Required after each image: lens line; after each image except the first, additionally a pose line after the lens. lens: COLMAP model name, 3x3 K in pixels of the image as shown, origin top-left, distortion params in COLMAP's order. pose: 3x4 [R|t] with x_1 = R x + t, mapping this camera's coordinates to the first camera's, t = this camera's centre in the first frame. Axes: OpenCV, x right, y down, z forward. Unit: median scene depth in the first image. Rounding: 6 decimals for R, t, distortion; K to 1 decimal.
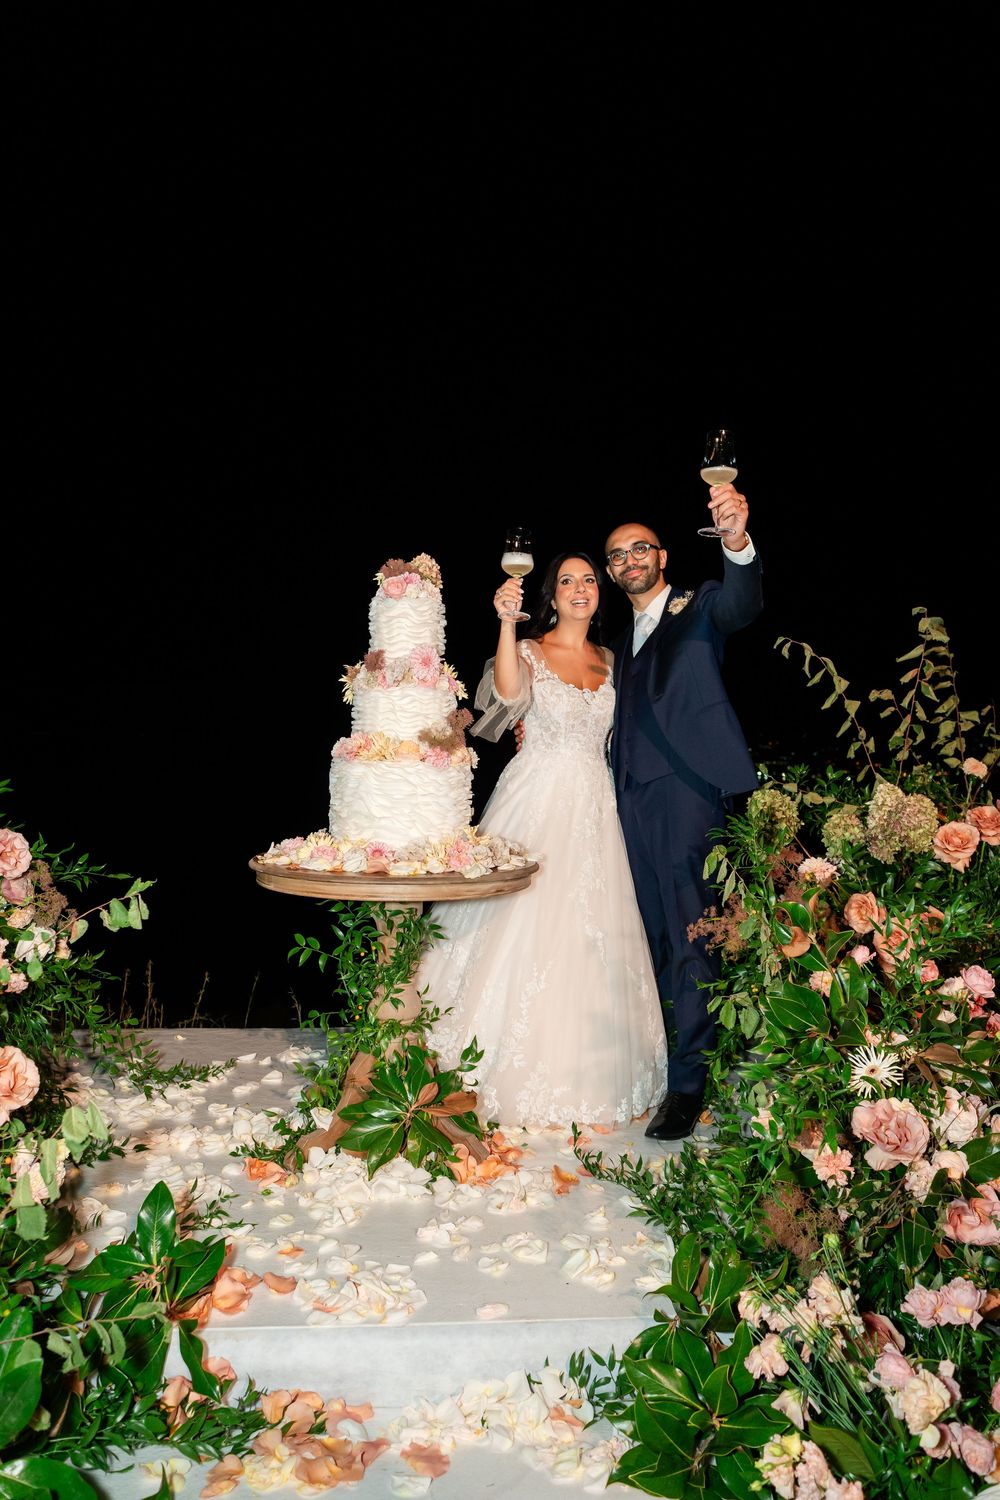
lens RADIAL K [[1155.9, 0, 500.0], [0, 1155.9, 750.0], [0, 0, 1]] dist [-0.001671, -0.000241]
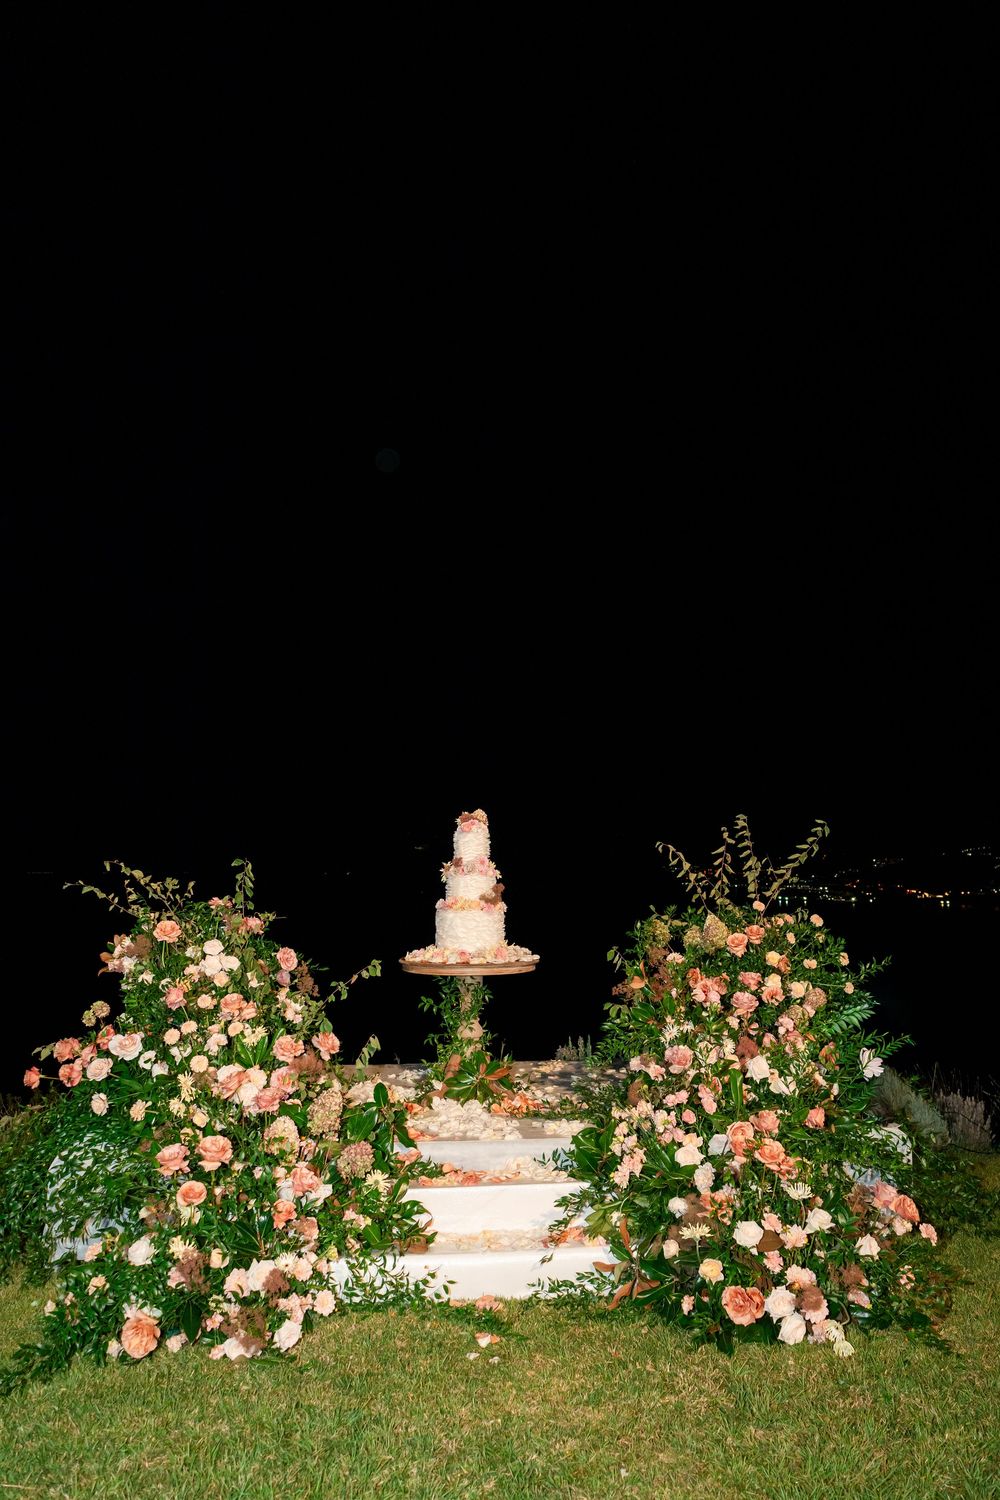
lens RADIAL K [[1155.9, 0, 500.0], [0, 1155.9, 750.0], [0, 0, 1]] dist [-0.001671, -0.000241]
pose [[0.999606, -0.026063, -0.010462, -0.003919], [0.024753, 0.993607, -0.110151, -0.045872], [0.013266, 0.109848, 0.993860, -1.090851]]
